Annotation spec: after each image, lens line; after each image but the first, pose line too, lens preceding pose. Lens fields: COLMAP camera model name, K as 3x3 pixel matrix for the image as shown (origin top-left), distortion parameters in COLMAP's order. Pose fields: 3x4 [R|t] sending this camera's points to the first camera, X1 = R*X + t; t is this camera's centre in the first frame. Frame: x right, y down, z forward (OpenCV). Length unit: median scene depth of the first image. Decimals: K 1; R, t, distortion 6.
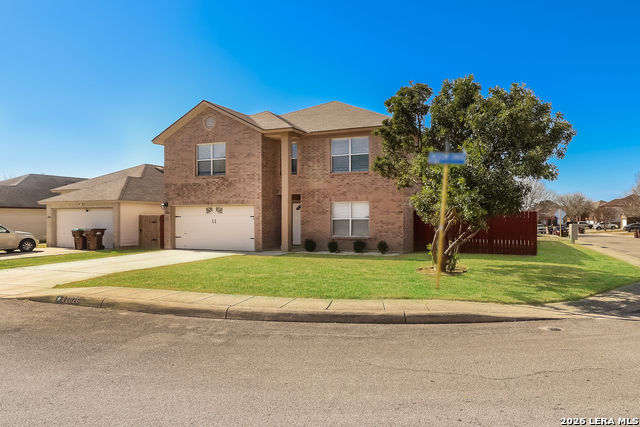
lens RADIAL K [[303.0, 0, 320.0], [0, 303.0, 213.5], [0, 0, 1]] dist [-0.000859, -0.000120]
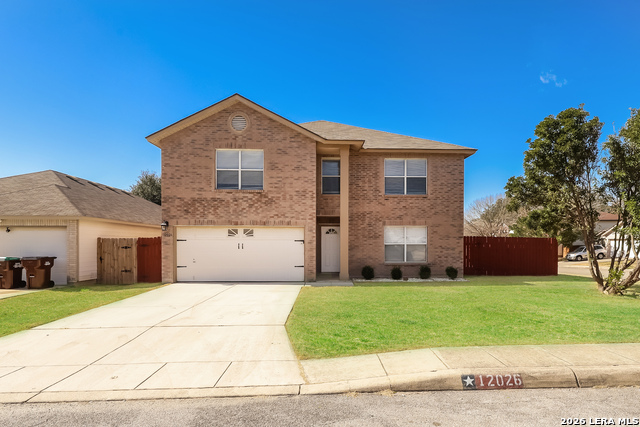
lens RADIAL K [[297.0, 0, 321.1], [0, 297.0, 242.6], [0, 0, 1]] dist [0.000581, -0.000055]
pose [[0.944849, 0.005458, 0.327461, -0.426534], [-0.008844, 0.999922, 0.008854, 0.007267], [-0.327387, -0.011262, 0.944823, 0.187359]]
